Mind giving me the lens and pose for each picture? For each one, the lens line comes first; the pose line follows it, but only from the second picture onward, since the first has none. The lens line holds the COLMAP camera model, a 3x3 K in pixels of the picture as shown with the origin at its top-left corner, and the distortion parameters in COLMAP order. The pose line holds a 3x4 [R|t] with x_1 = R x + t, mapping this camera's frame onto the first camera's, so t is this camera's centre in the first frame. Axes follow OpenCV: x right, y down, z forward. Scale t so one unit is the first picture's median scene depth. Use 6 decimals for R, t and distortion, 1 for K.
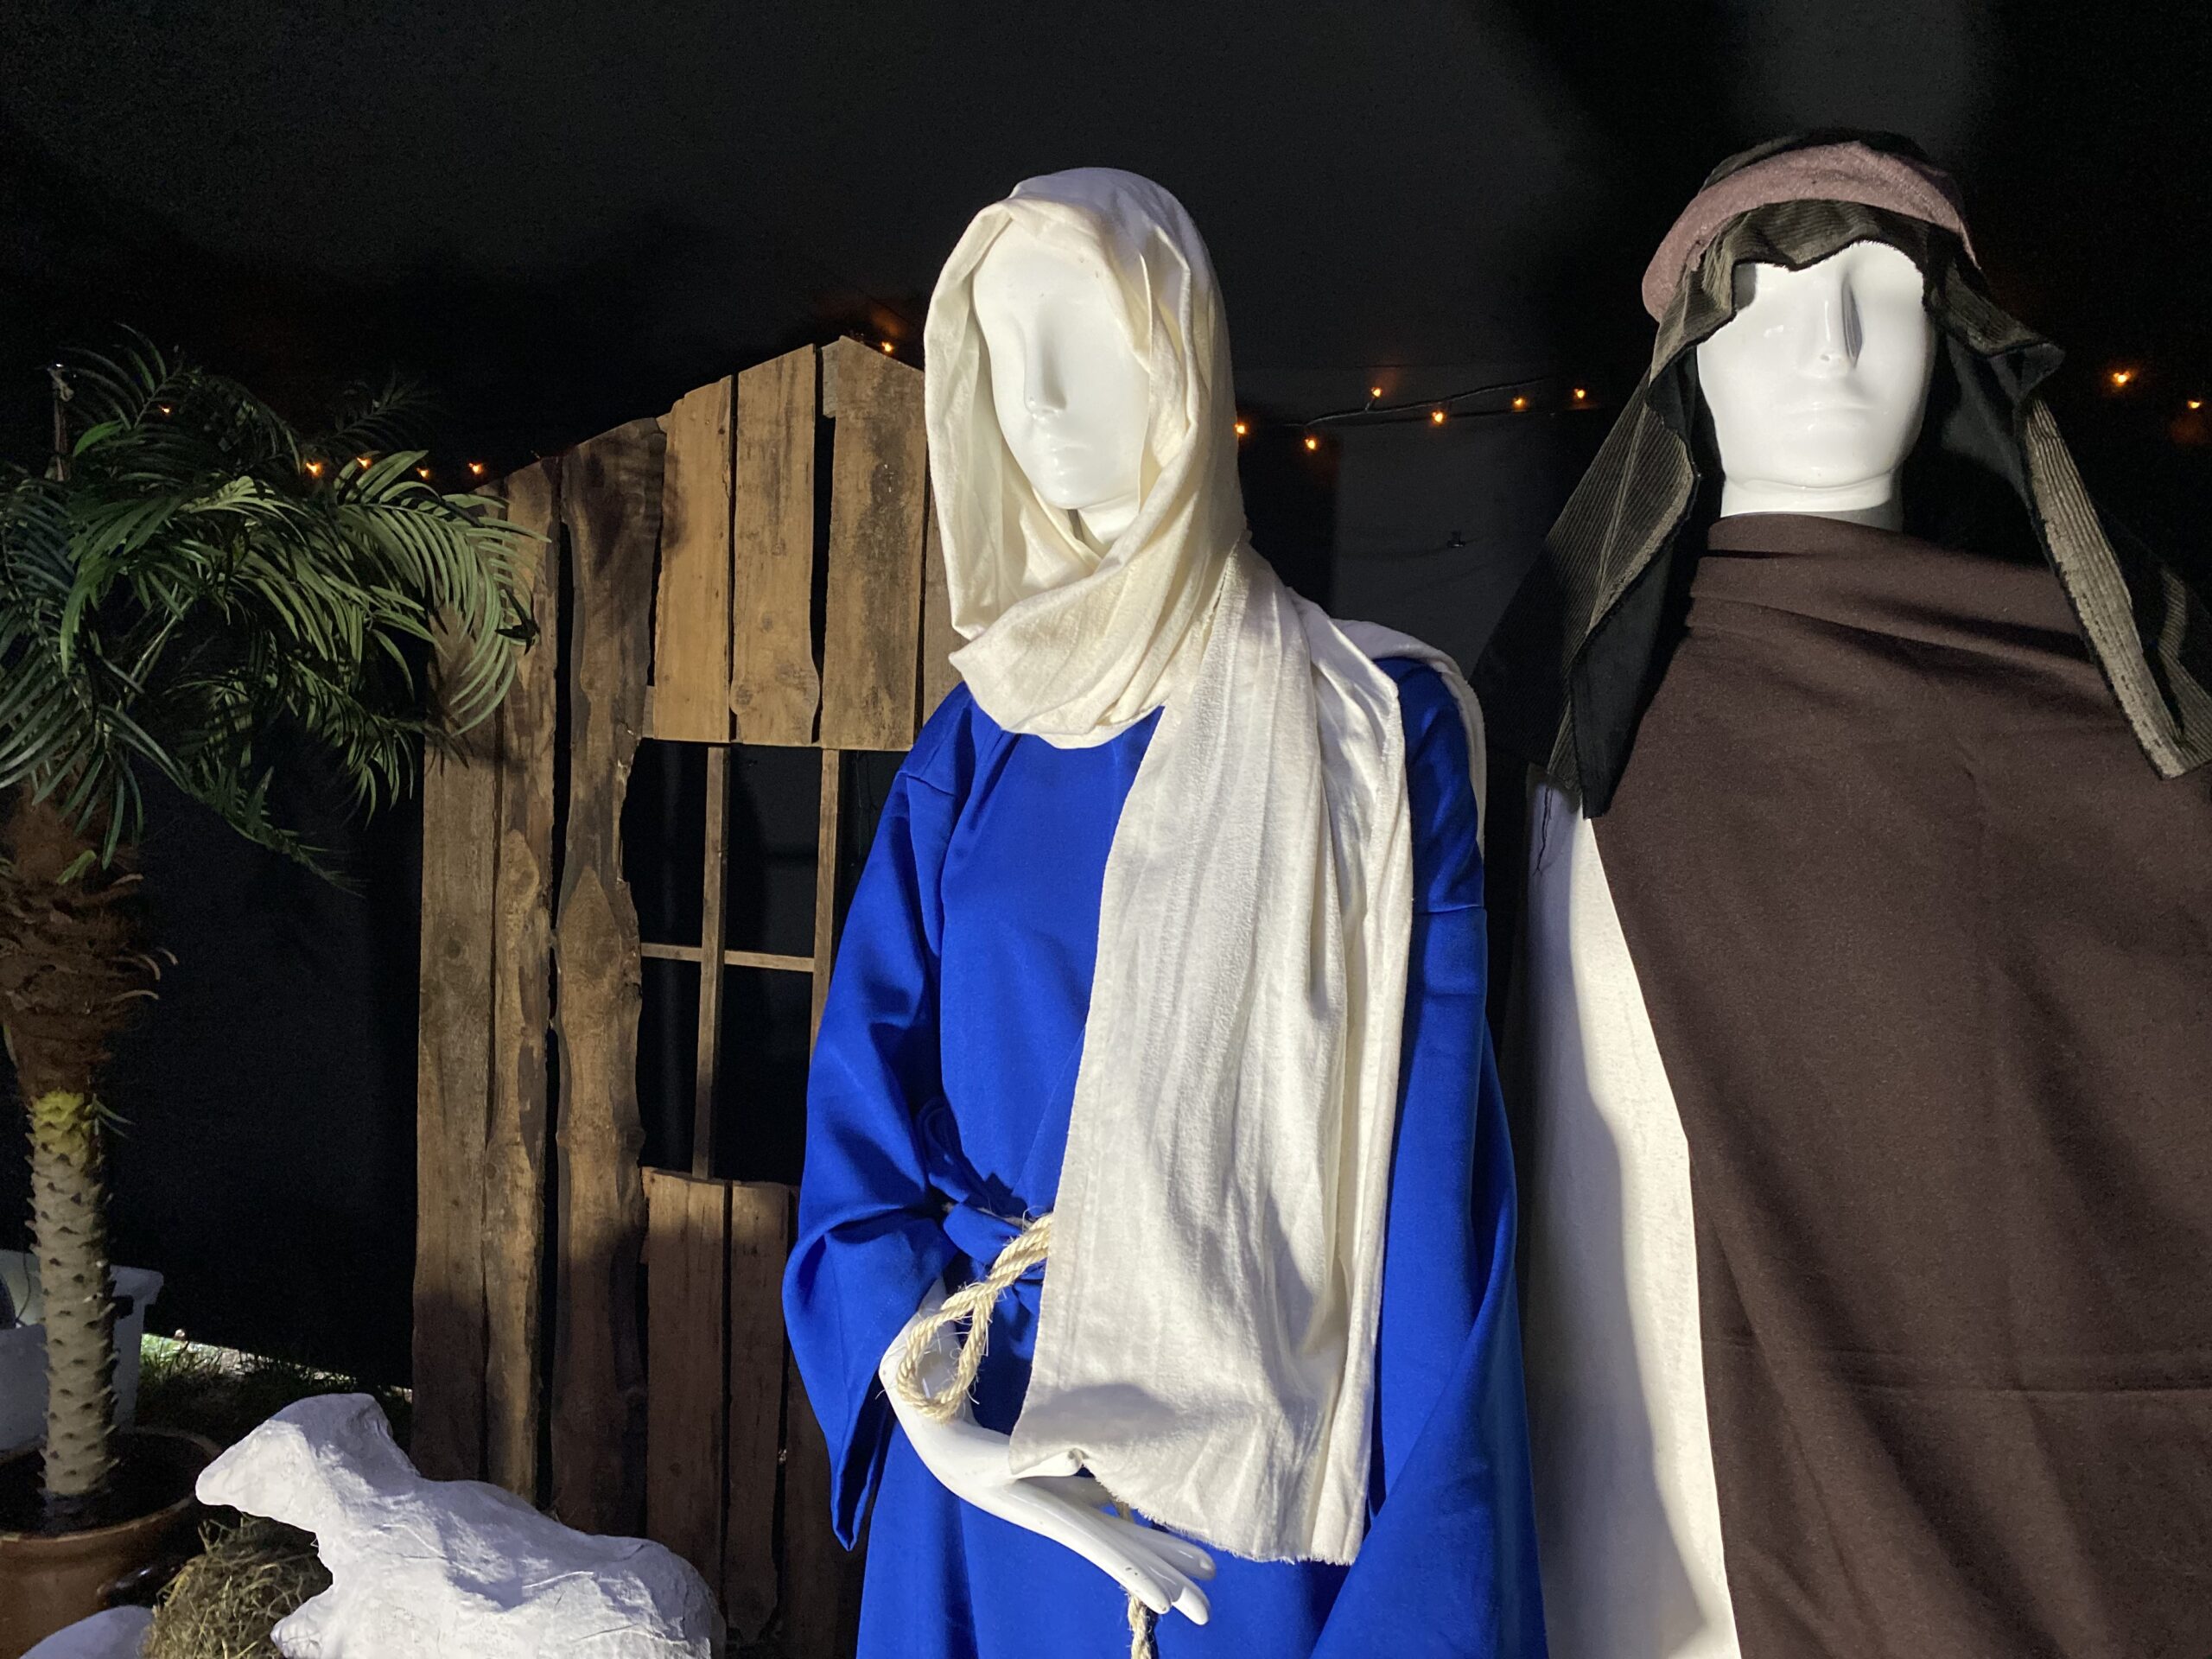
lens RADIAL K [[1665.6, 0, 1156.0], [0, 1665.6, 859.8], [0, 0, 1]] dist [0.102068, -0.133876]
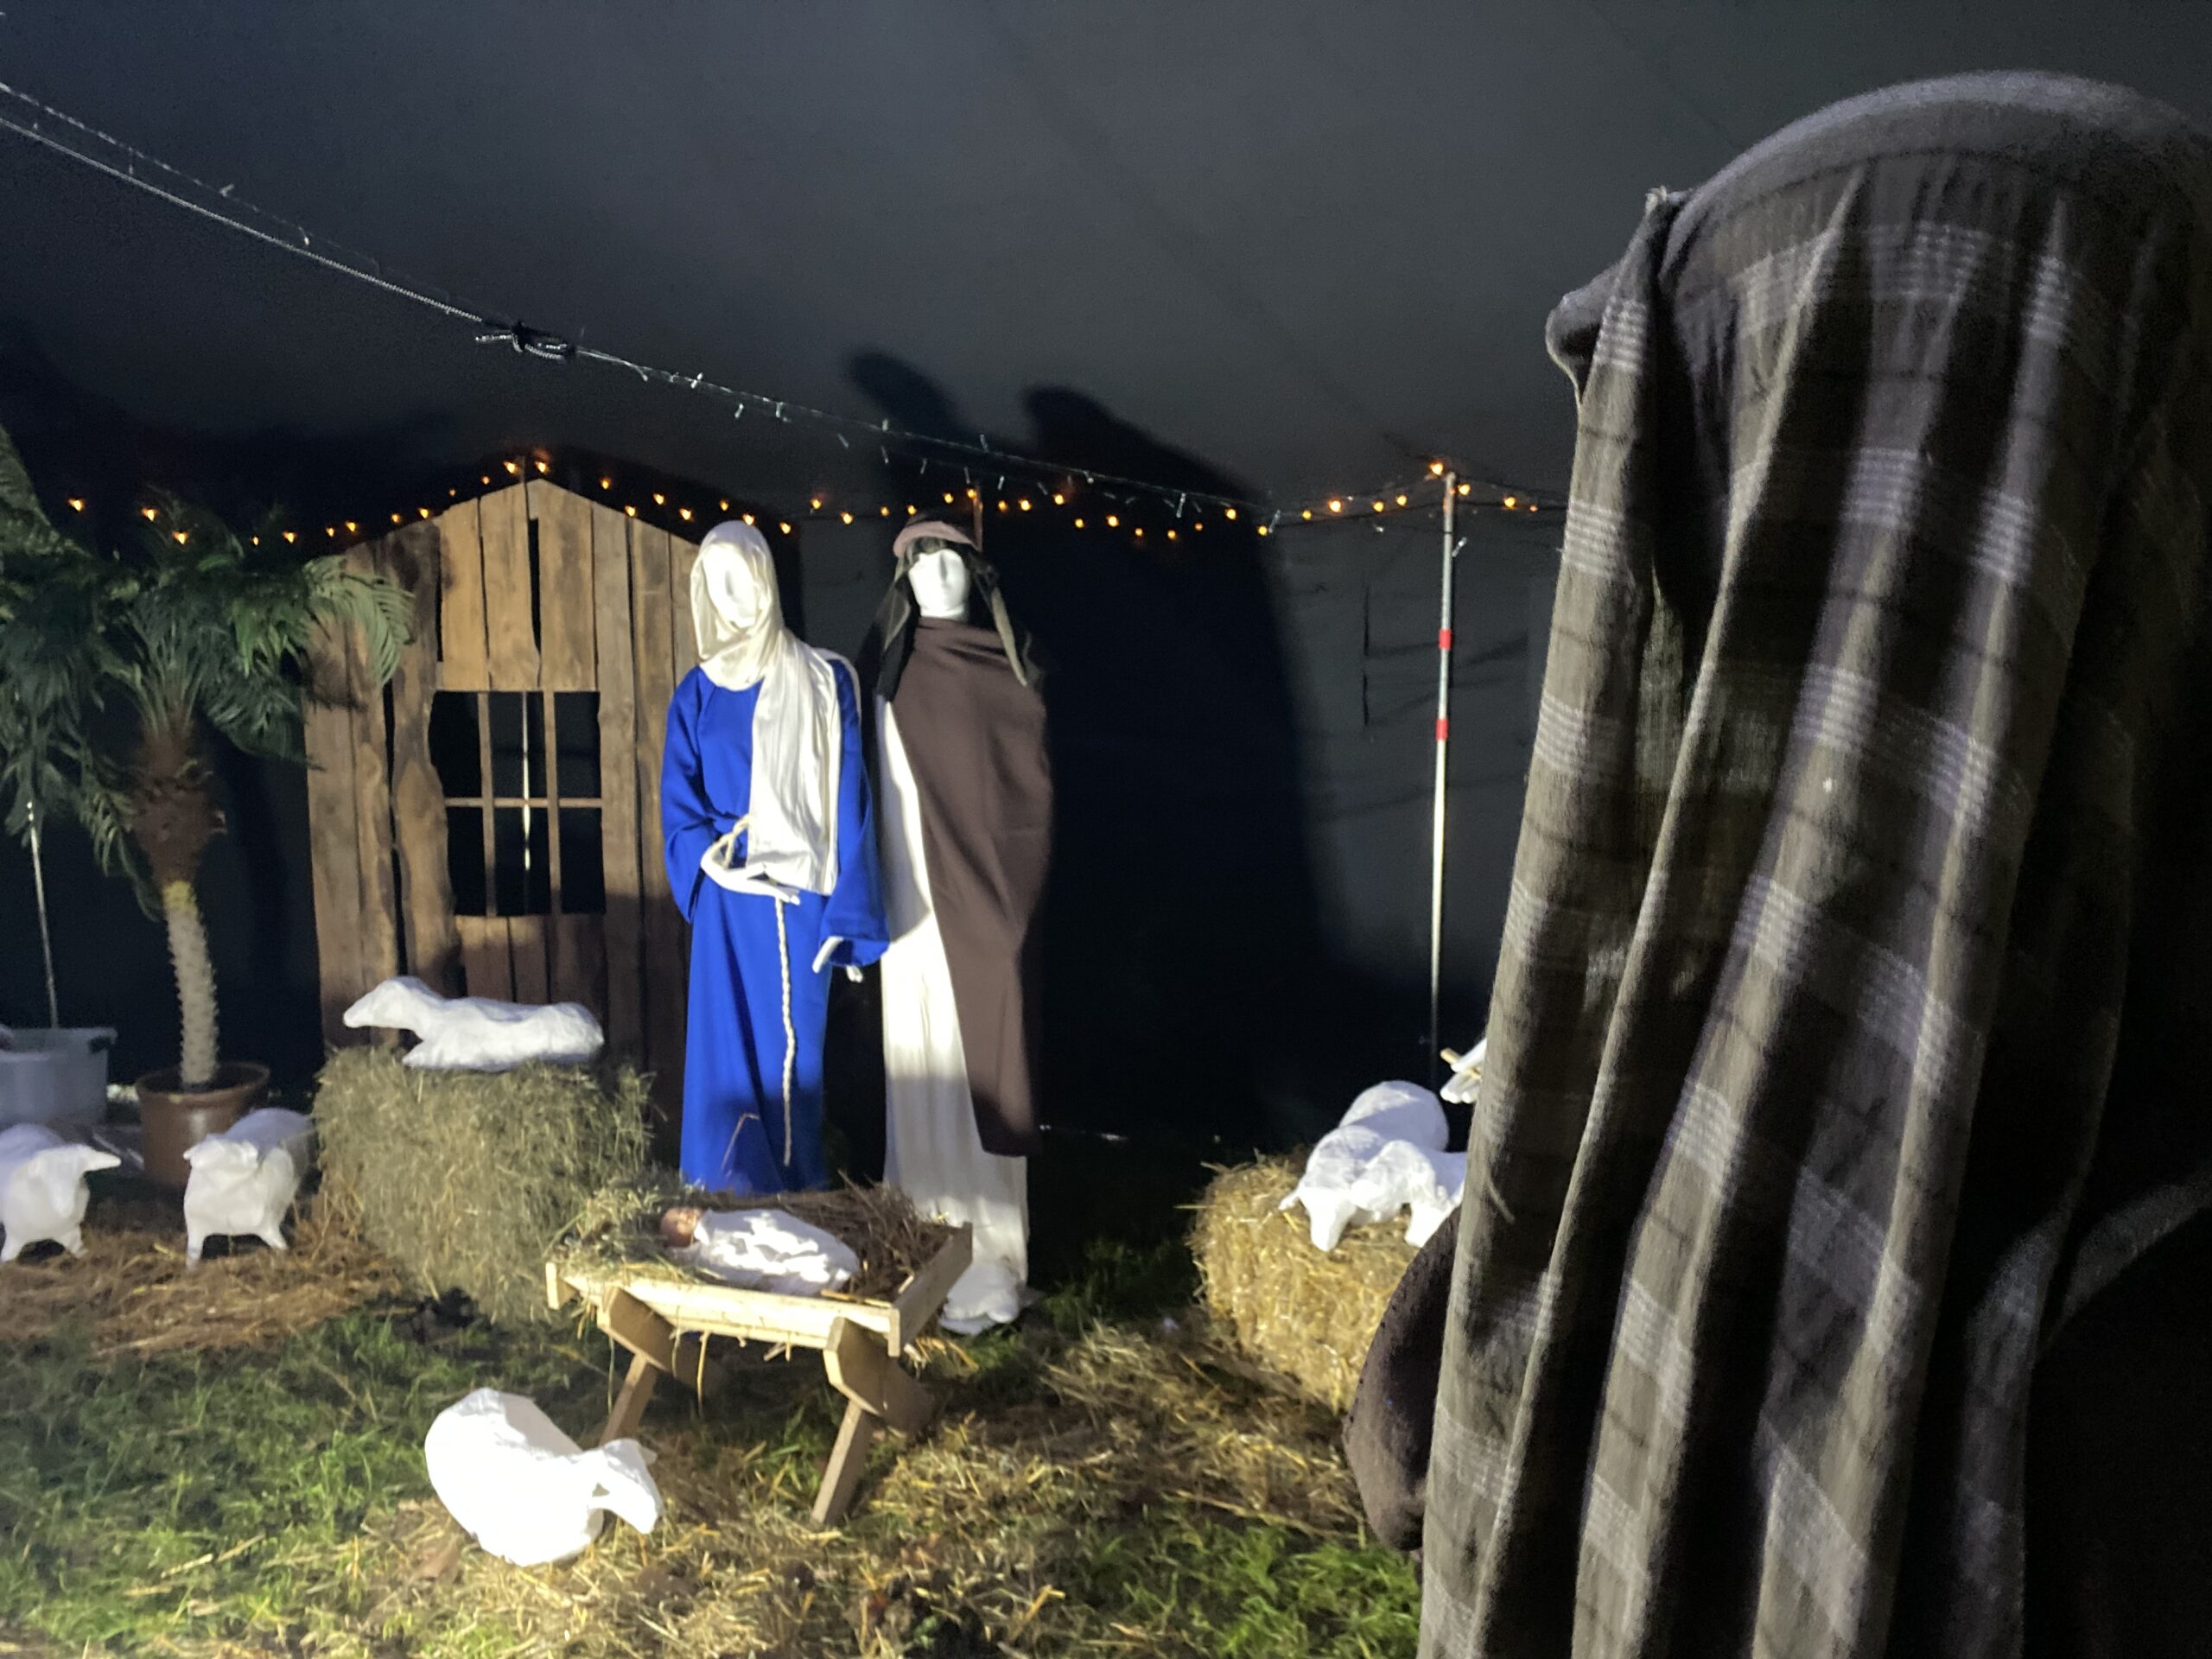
lens RADIAL K [[1689.5, 0, 1106.0], [0, 1689.5, 829.5], [0, 0, 1]] dist [0.106598, -0.230583]
pose [[0.958559, -0.069384, 0.276315, -0.307123], [0.060405, 0.997336, 0.040885, 0.121719], [-0.278416, -0.022500, 0.960197, -2.544307]]
